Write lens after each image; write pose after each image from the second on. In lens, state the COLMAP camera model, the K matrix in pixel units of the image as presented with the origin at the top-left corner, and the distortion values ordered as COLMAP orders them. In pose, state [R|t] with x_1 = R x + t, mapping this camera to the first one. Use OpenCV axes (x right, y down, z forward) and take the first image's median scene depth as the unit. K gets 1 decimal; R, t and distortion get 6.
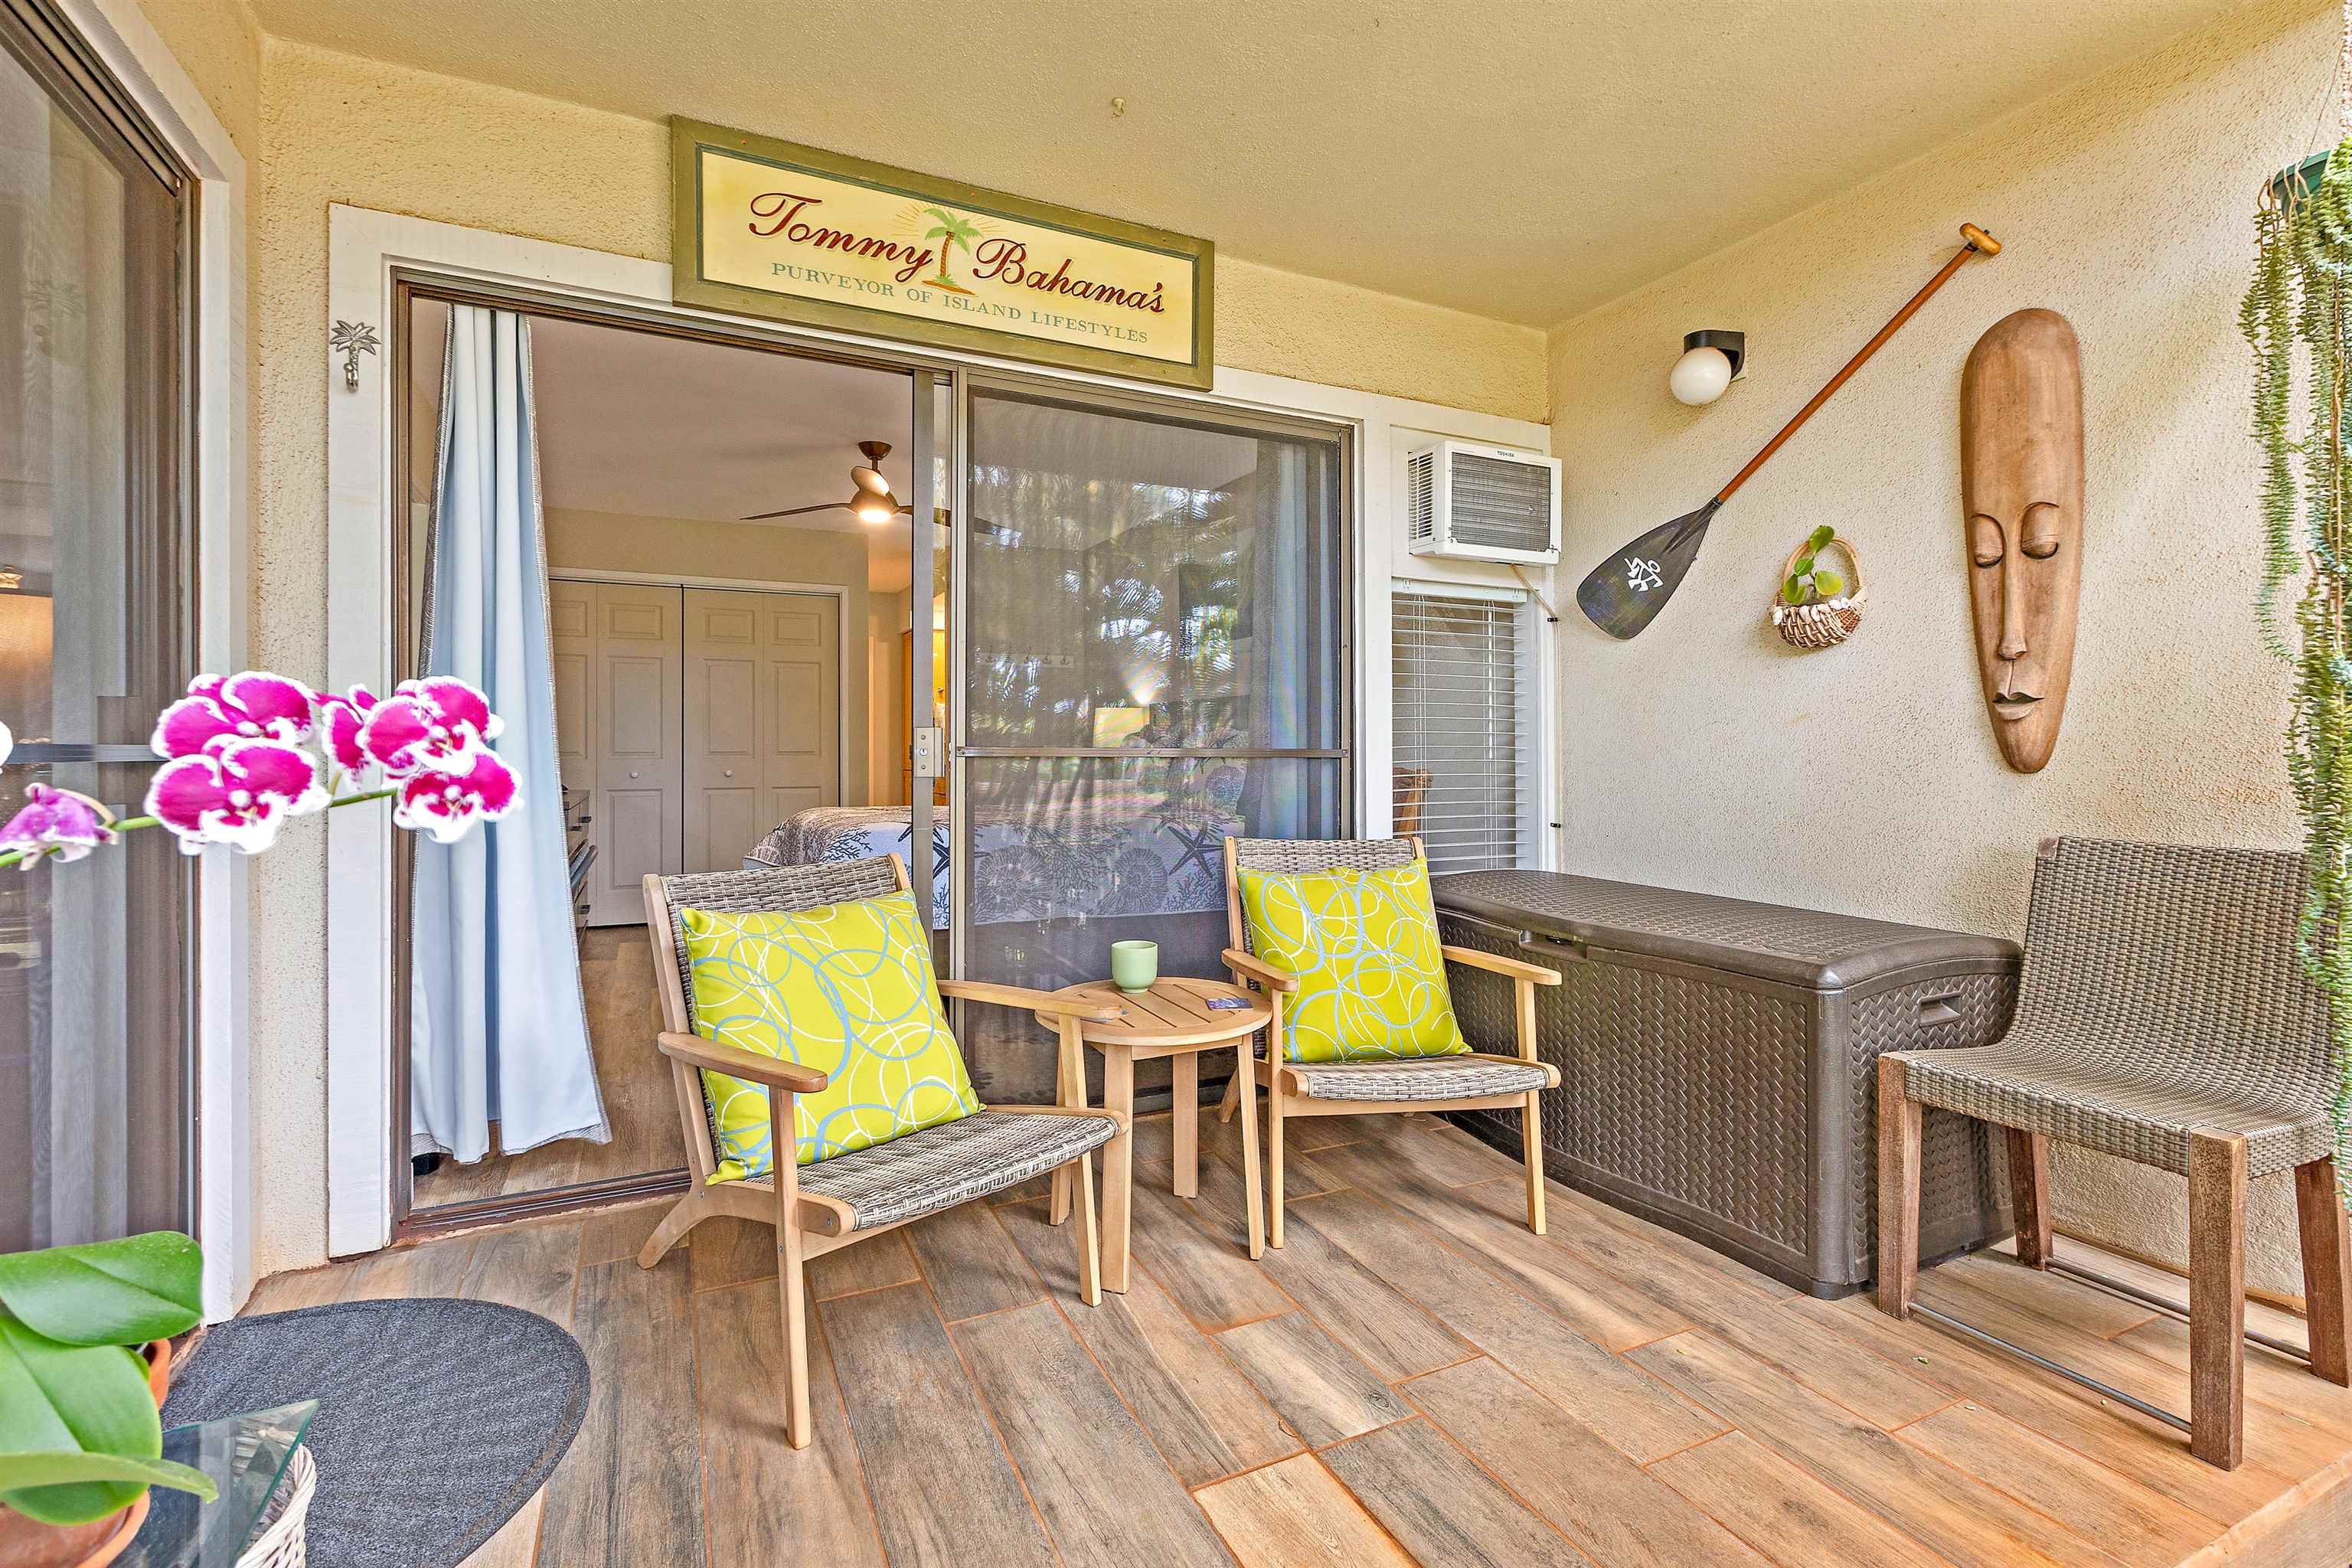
lens RADIAL K [[1102.3, 0, 1176.0], [0, 1102.3, 784.0], [0, 0, 1]] dist [0.000334, 0.000357]
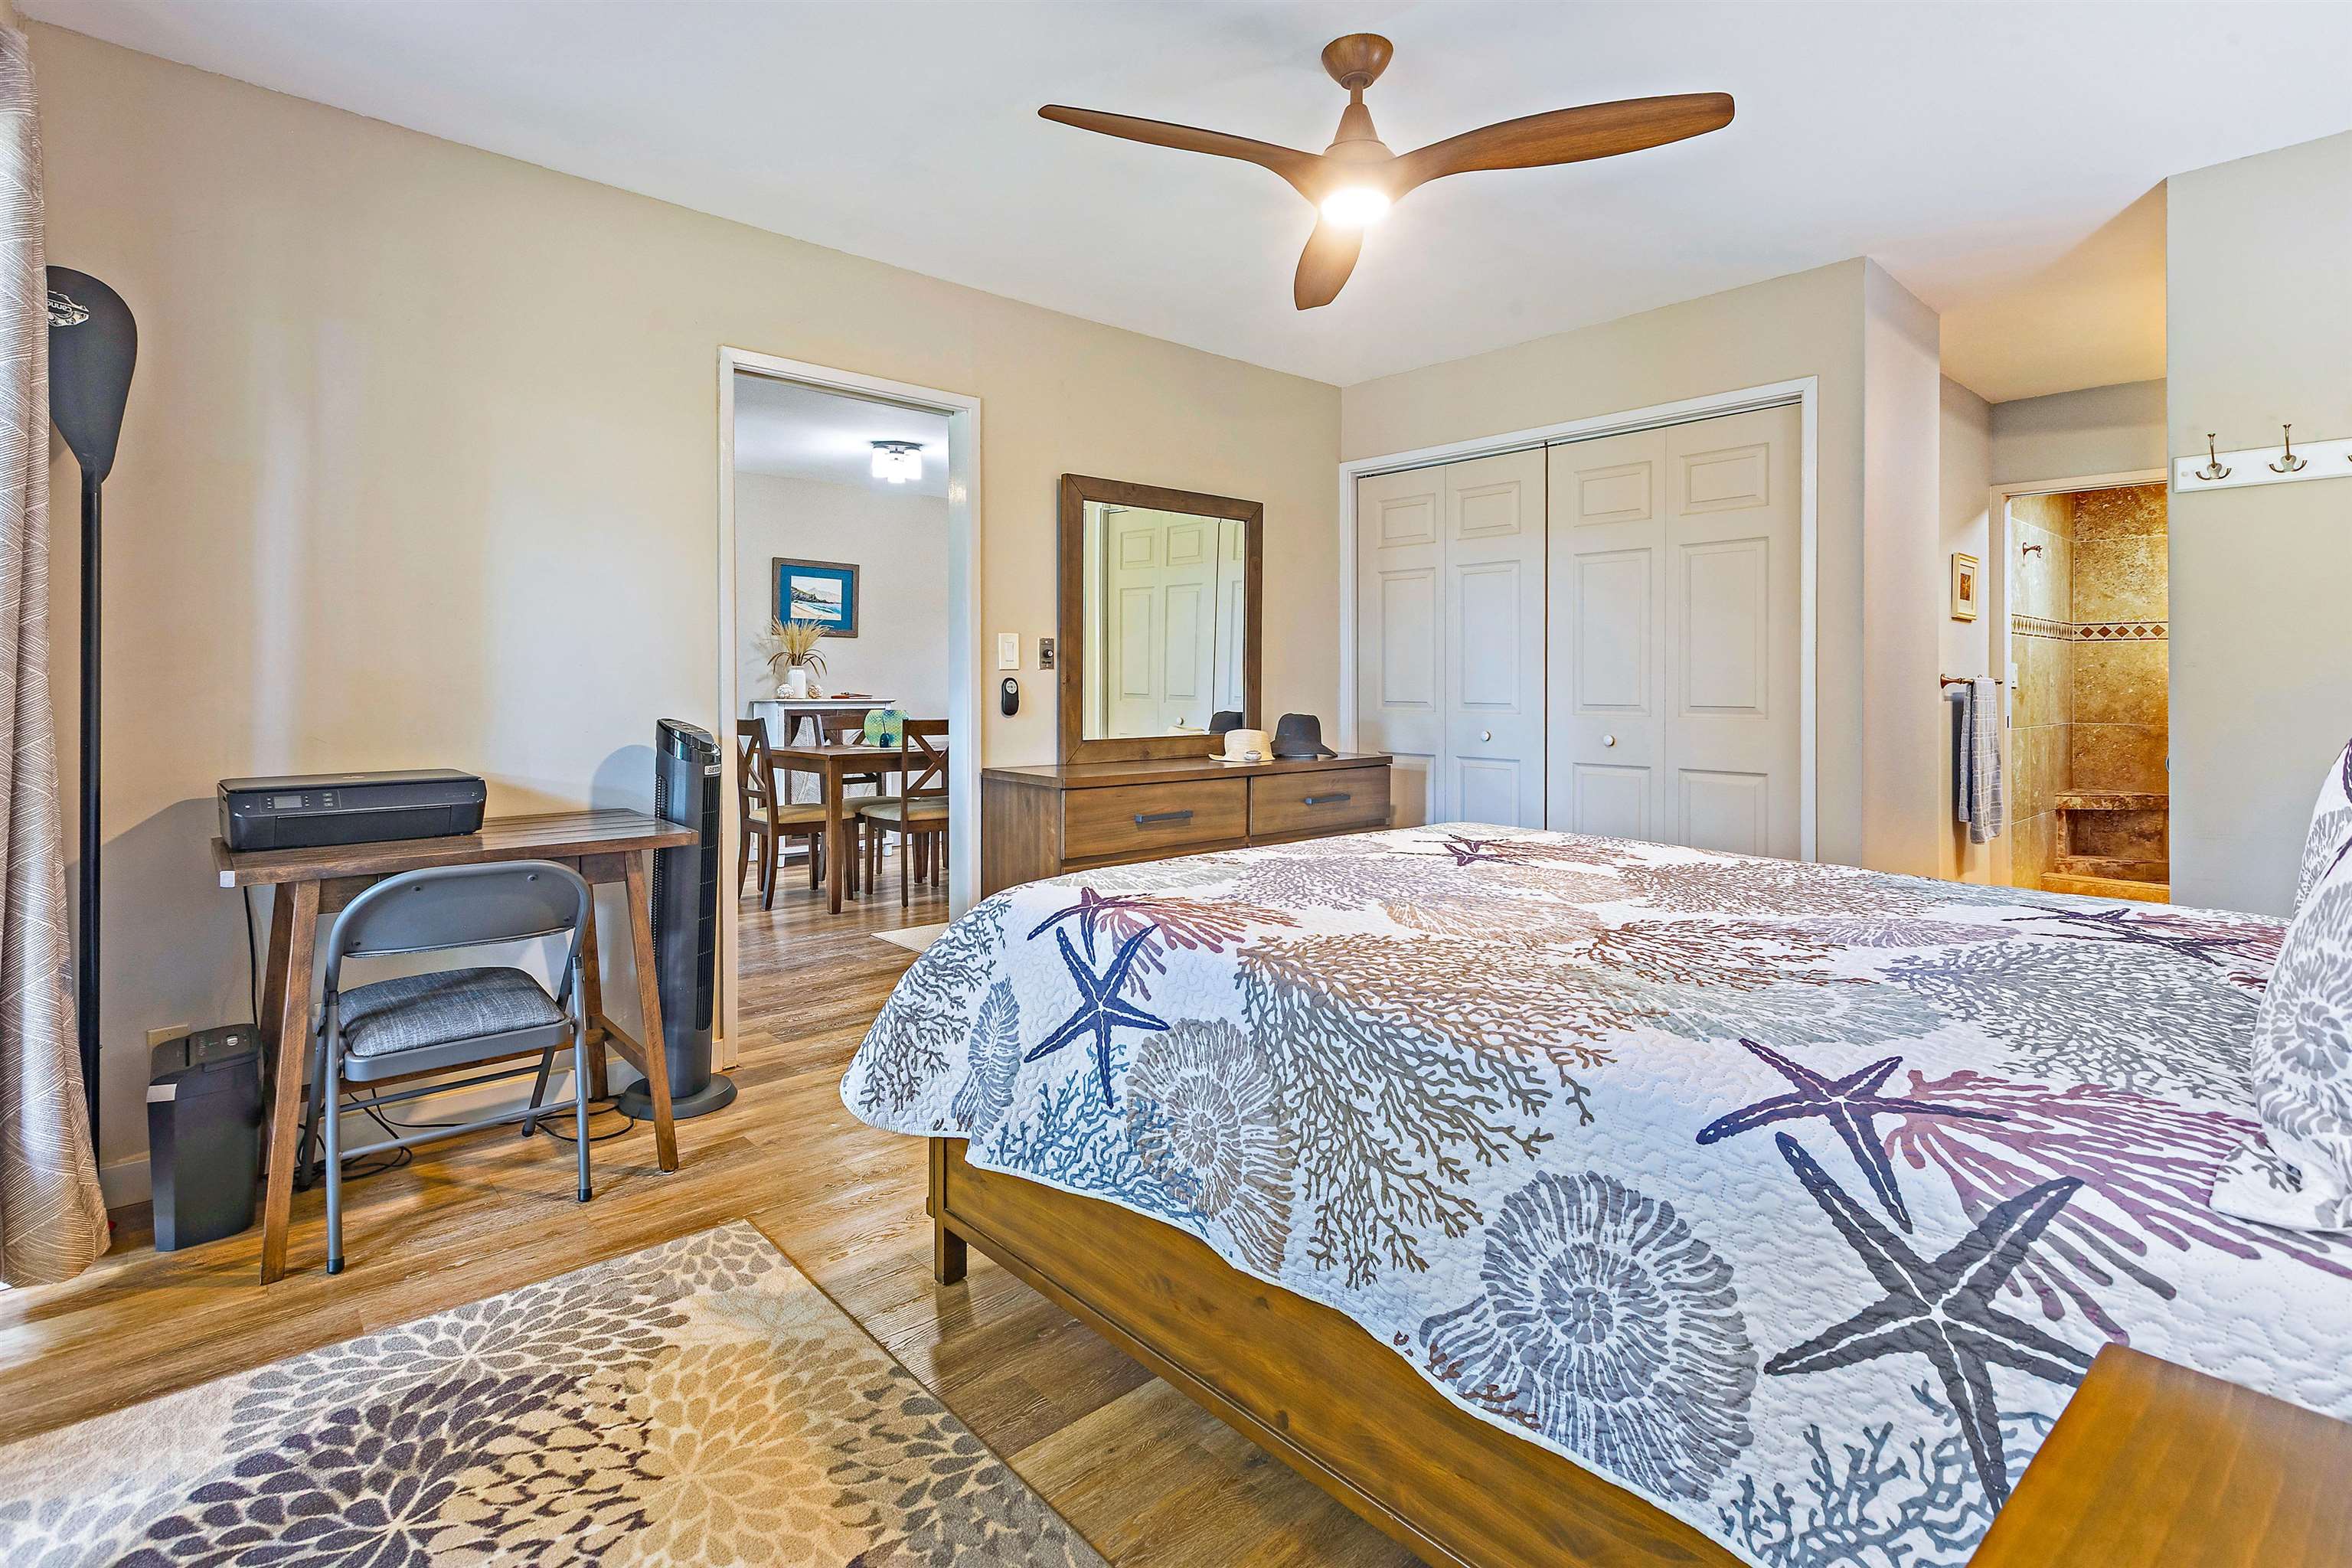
lens RADIAL K [[1120.2, 0, 1180.6], [0, 1120.2, 693.9], [0, 0, 1]] dist [-0.003011, -0.000348]
pose [[0.278470, 0.010749, -0.960385, 0.124858], [-0.023372, 0.999717, 0.004413, -0.033127], [0.960160, 0.021217, 0.278643, 0.635793]]
